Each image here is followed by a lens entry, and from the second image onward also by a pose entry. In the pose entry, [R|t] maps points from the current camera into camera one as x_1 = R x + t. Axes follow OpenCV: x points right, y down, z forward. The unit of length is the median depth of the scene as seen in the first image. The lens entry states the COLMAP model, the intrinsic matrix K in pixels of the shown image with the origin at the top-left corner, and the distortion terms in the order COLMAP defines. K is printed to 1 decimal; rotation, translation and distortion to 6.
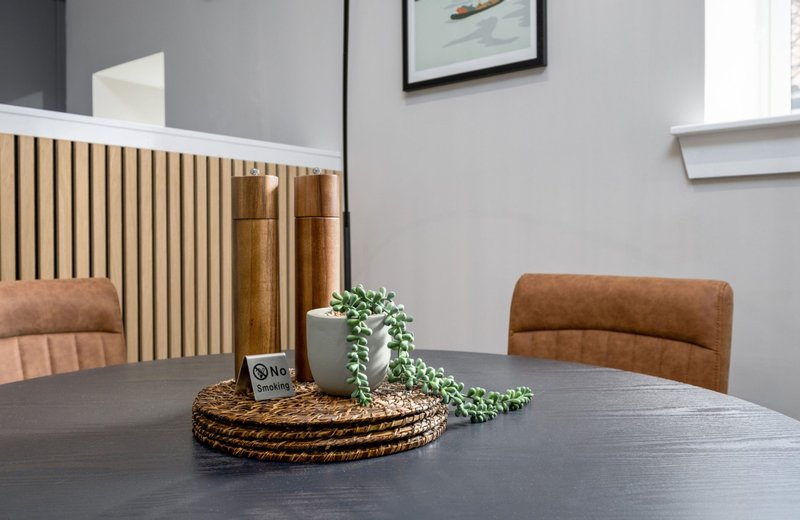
lens RADIAL K [[755.9, 0, 400.0], [0, 755.9, 260.0], [0, 0, 1]] dist [0.017889, -0.001436]
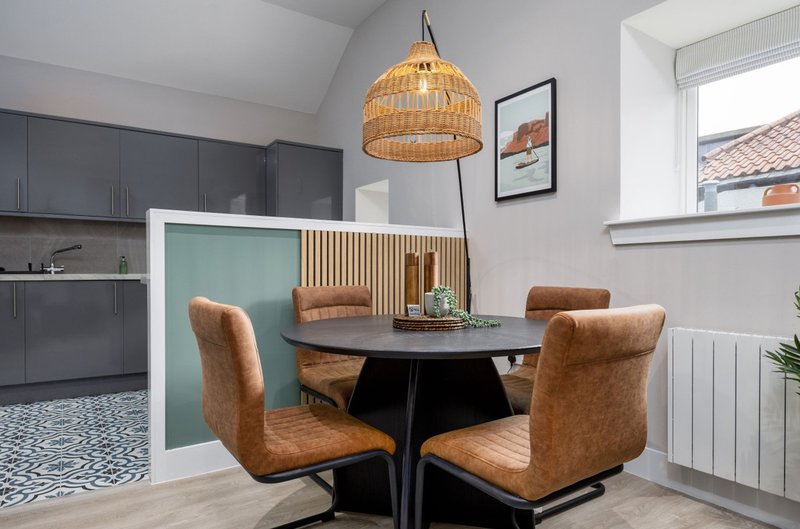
lens RADIAL K [[536.6, 0, 400.0], [0, 536.6, 264.5], [0, 0, 1]] dist [0.031219, -0.000263]
pose [[0.960847, 0.001422, -0.277077, 0.244251], [-0.011236, 0.999364, -0.033833, 0.012404], [0.276853, 0.035621, 0.960252, -0.761014]]
